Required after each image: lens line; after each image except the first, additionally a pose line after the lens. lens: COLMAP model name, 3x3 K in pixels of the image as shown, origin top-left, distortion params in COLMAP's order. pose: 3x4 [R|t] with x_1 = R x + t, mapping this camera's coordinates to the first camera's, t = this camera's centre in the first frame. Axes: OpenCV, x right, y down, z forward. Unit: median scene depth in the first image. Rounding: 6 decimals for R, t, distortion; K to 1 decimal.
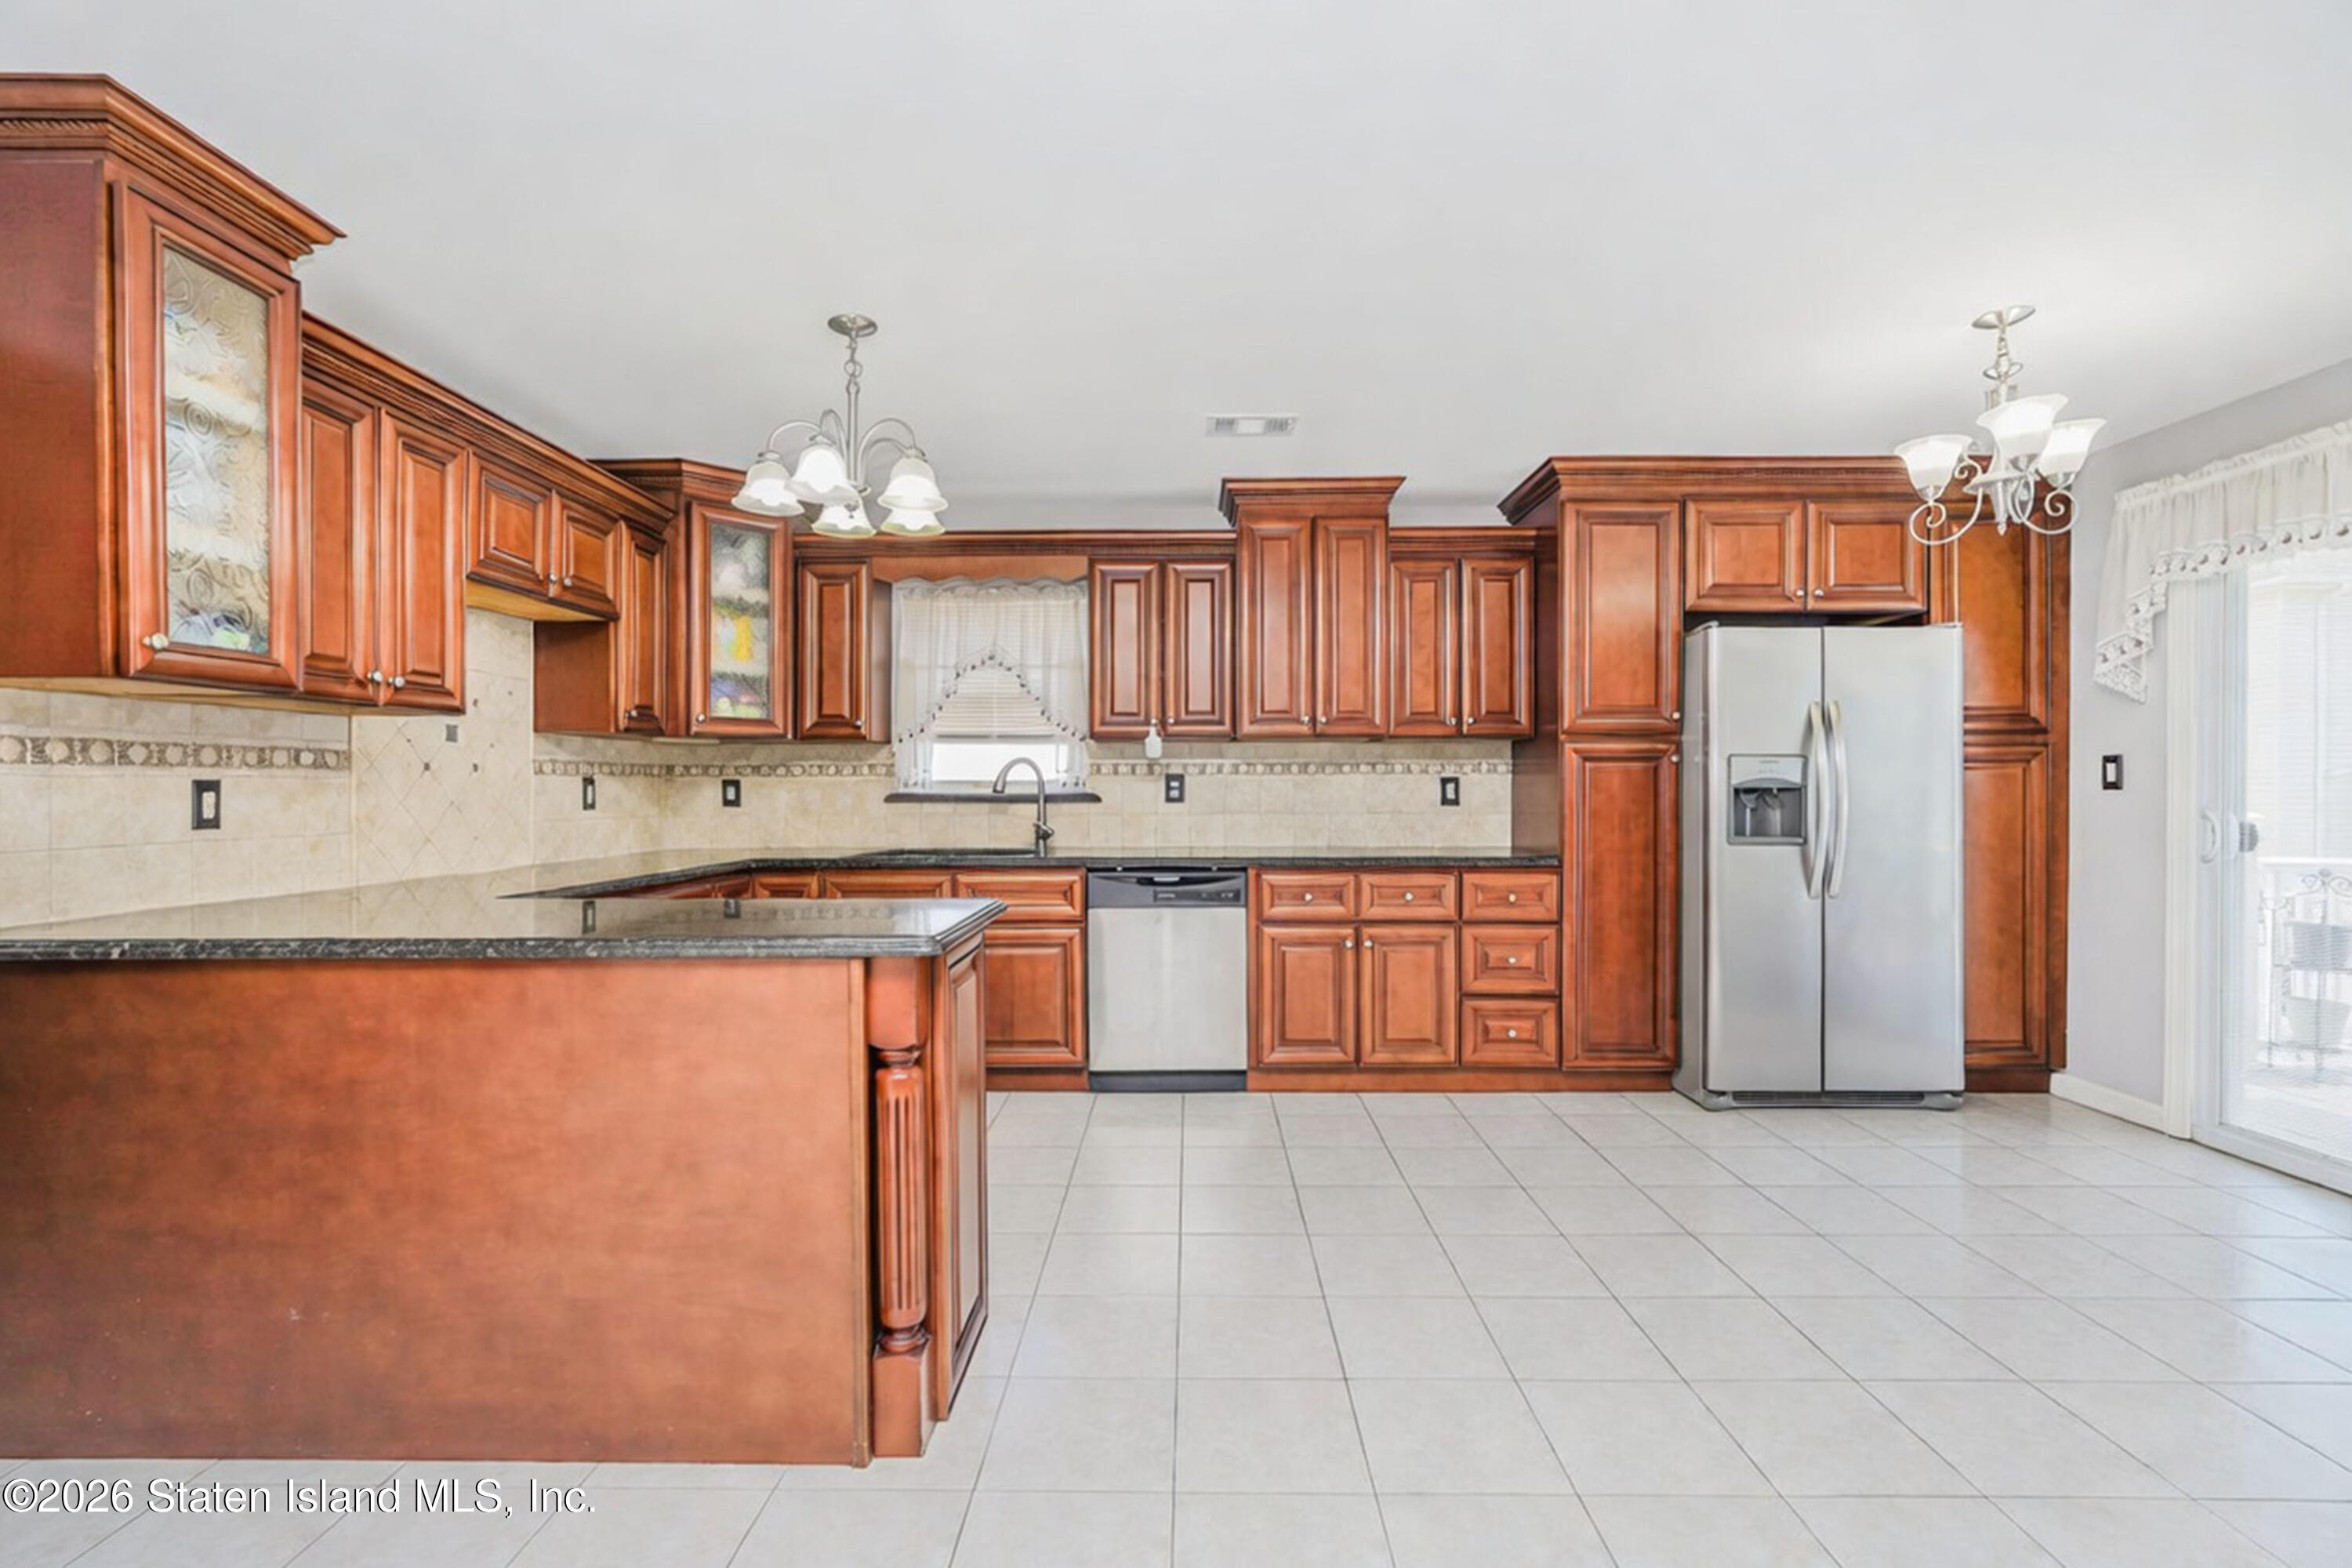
lens RADIAL K [[1038.0, 0, 1169.2], [0, 1038.0, 794.0], [0, 0, 1]] dist [-0.012713, 0.006137]
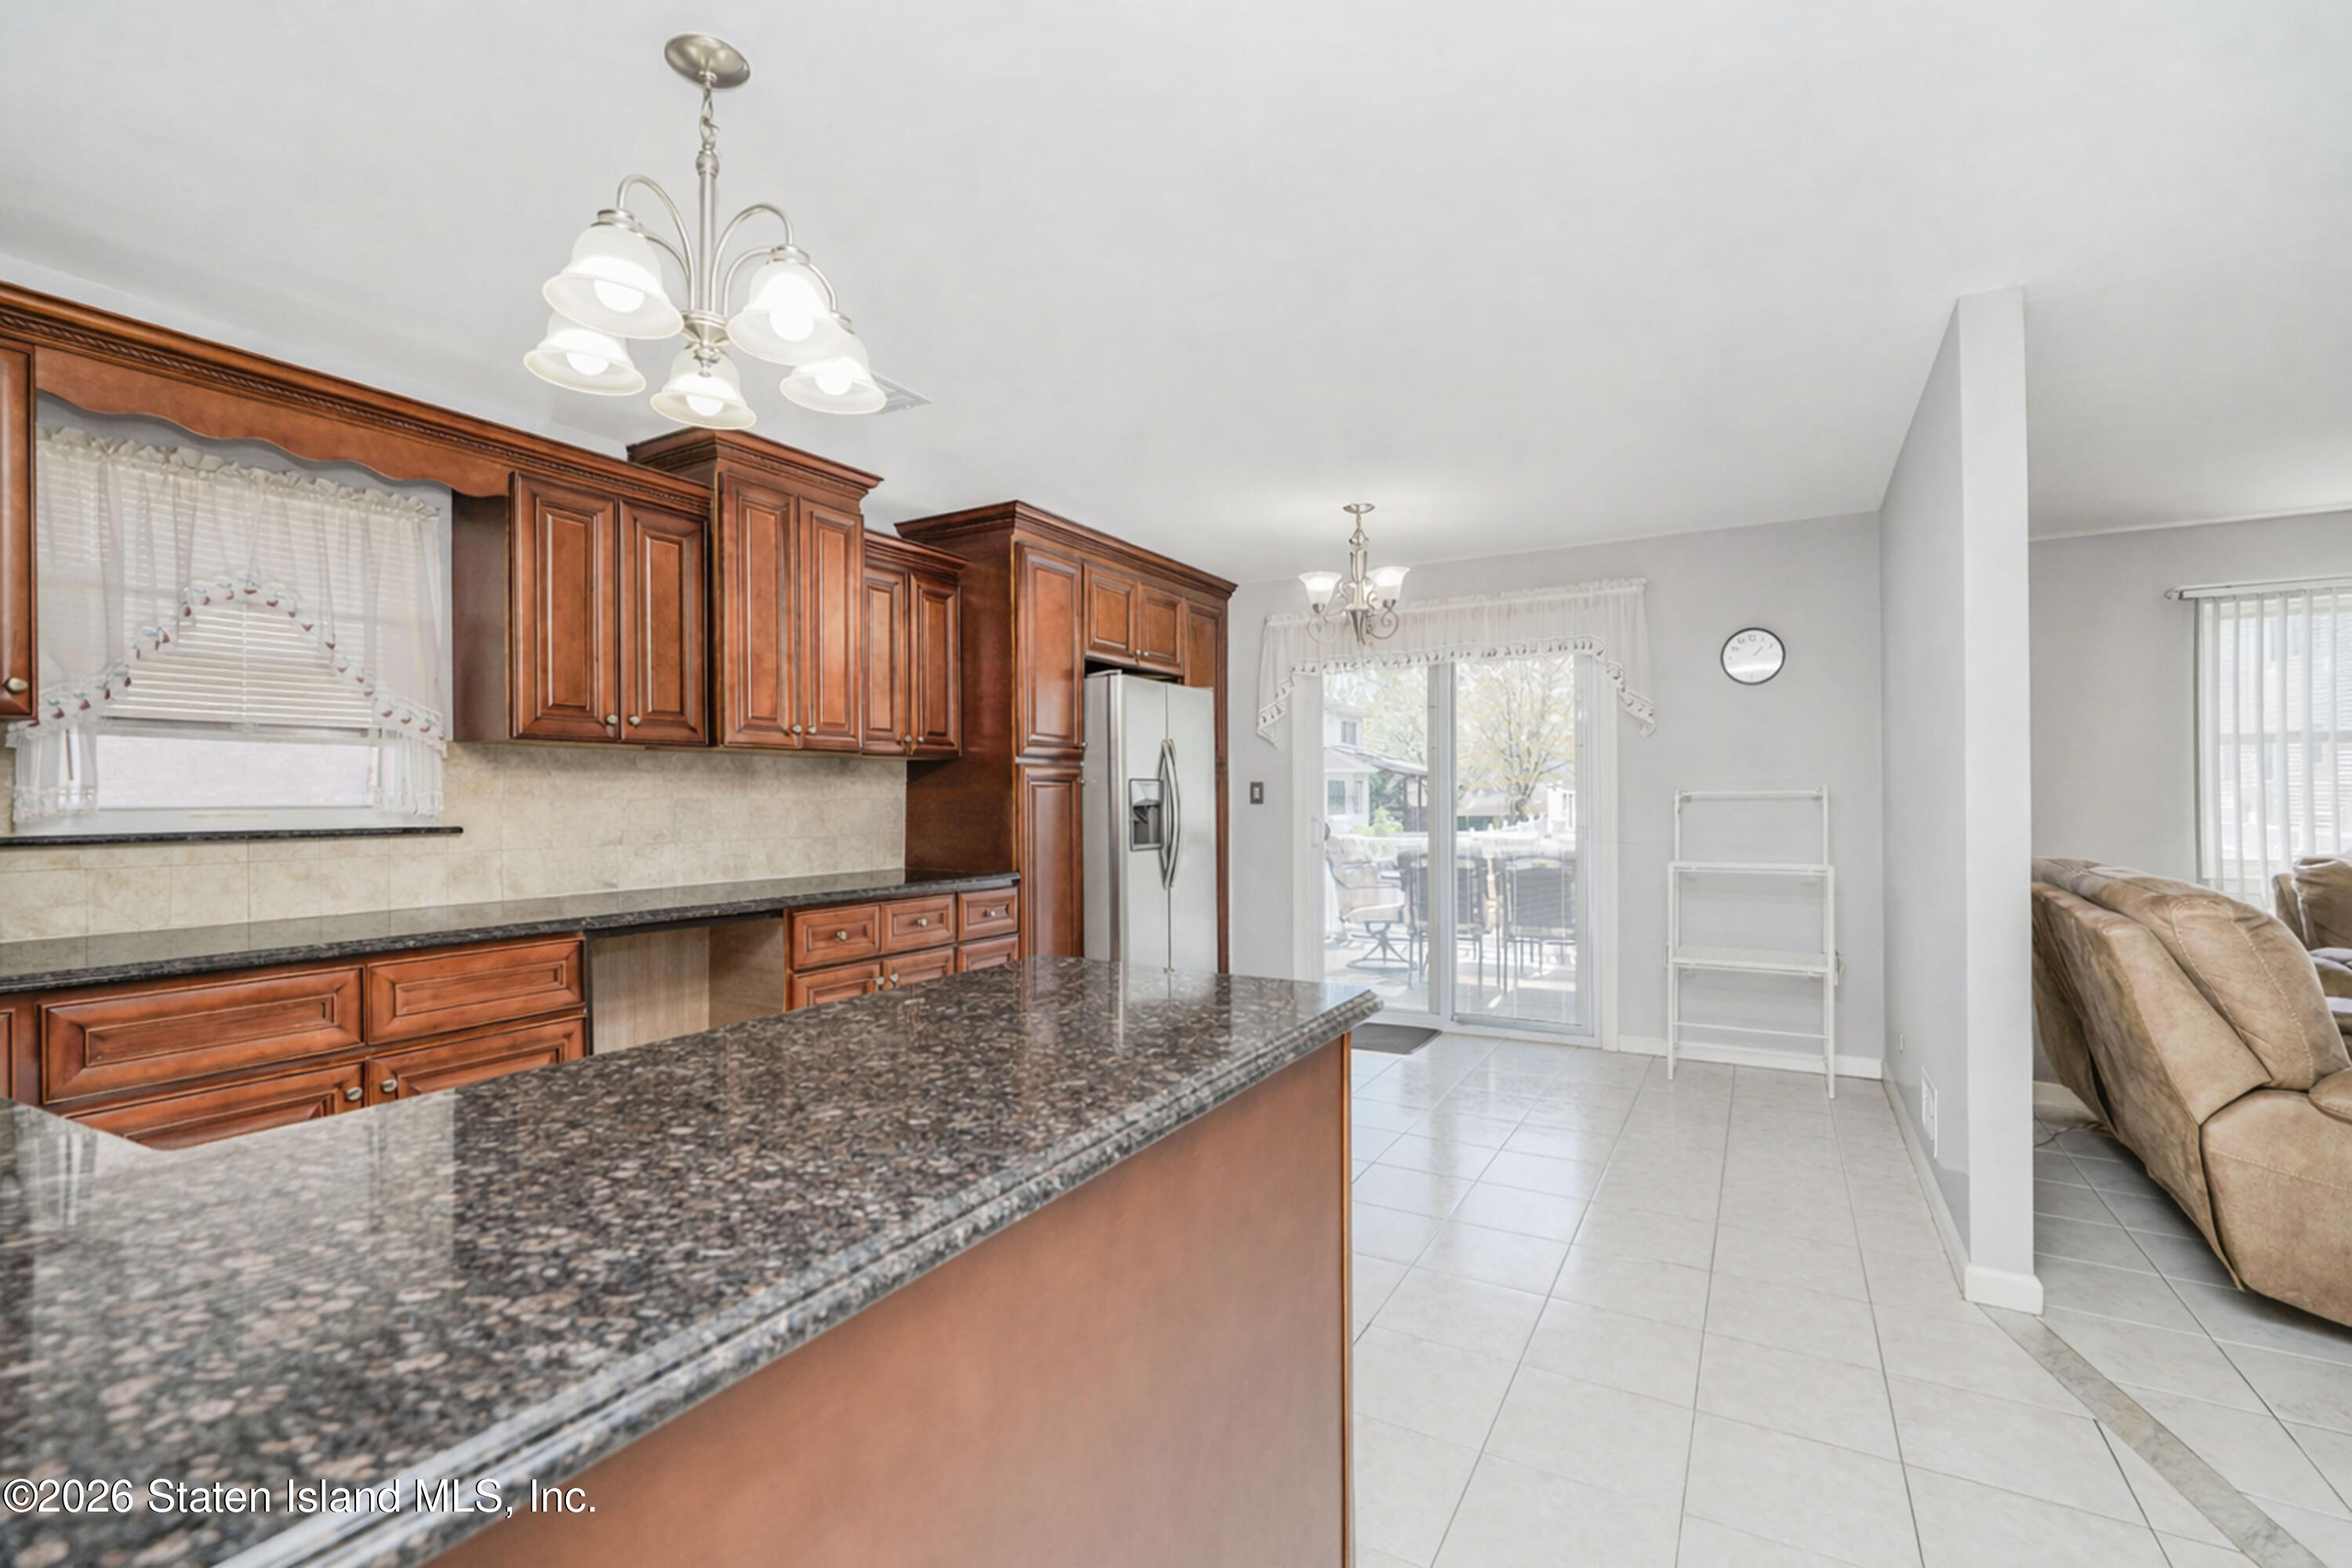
lens RADIAL K [[1038.0, 0, 1176.5], [0, 1038.0, 832.2], [0, 0, 1]] dist [-0.012713, 0.006137]
pose [[0.484394, -0.034346, 0.874176, -0.501441], [0.008260, 0.999364, 0.034687, -0.016587], [-0.874811, -0.009582, 0.484369, 0.327330]]
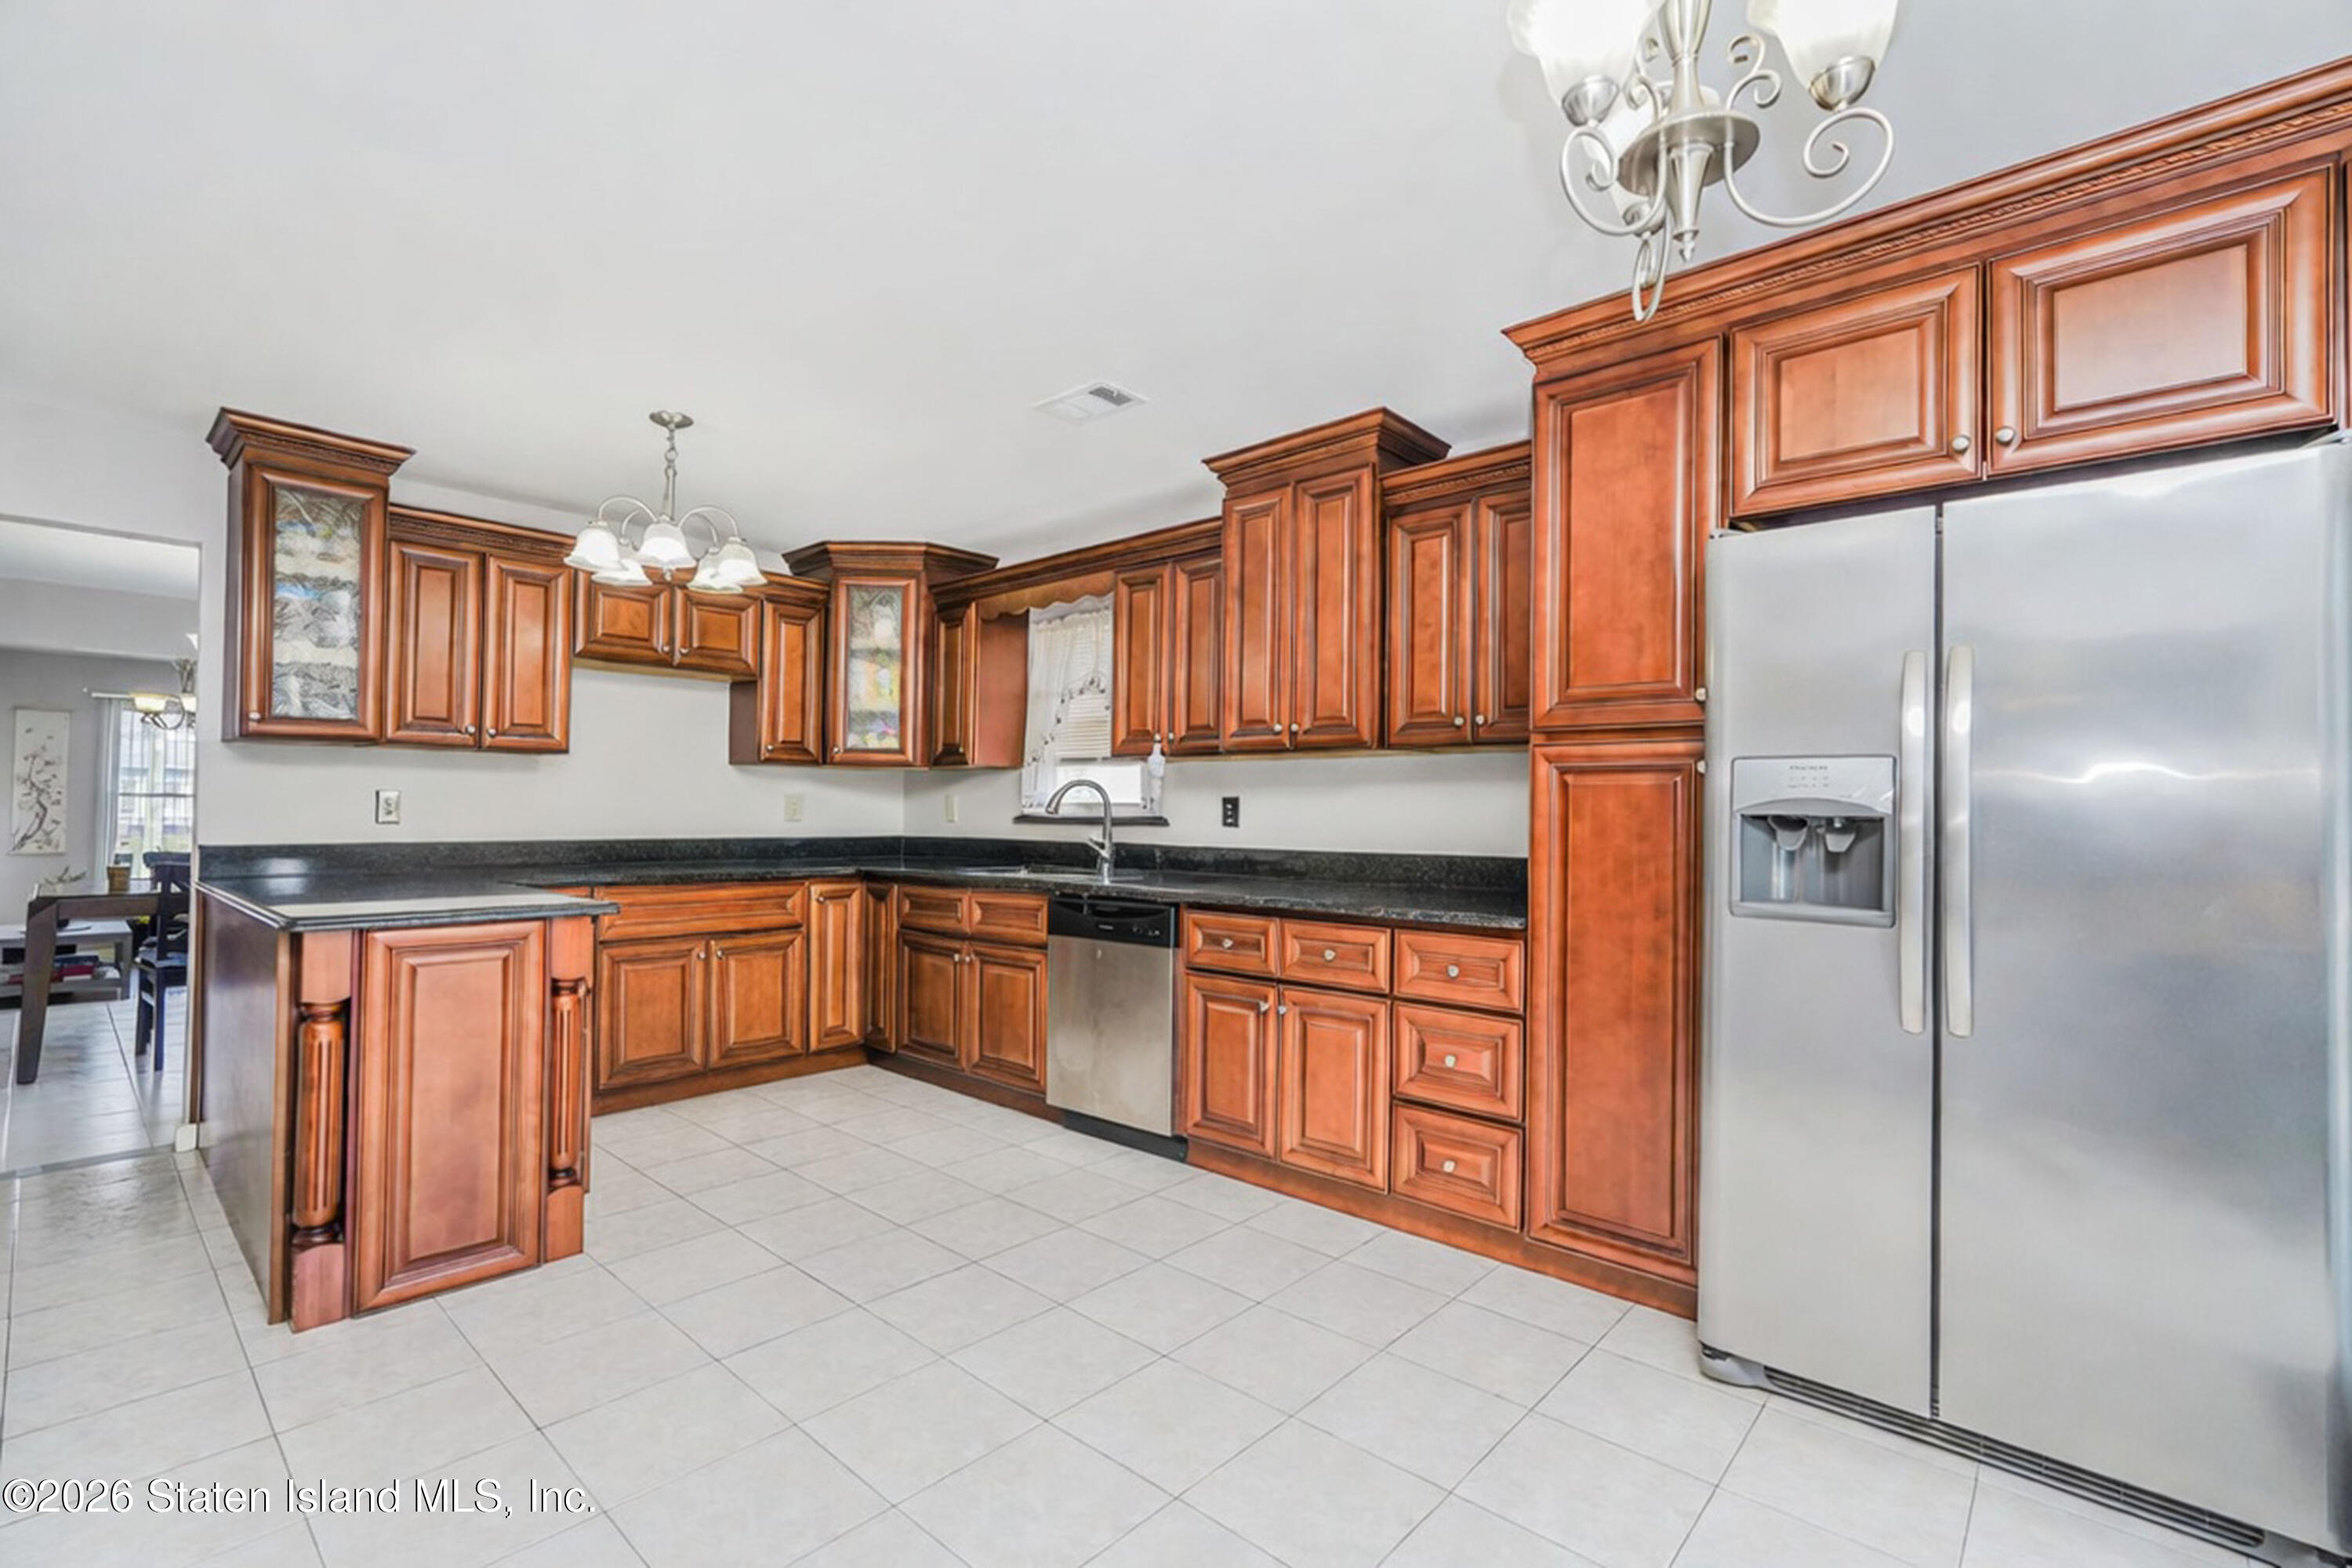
lens RADIAL K [[1038.0, 0, 1166.9], [0, 1038.0, 786.2], [0, 0, 1]] dist [-0.012713, 0.006137]
pose [[0.752584, -0.008758, -0.658438, 0.641918], [-0.014285, 0.999459, -0.029621, -0.000581], [0.658341, 0.031698, 0.752052, 0.344685]]
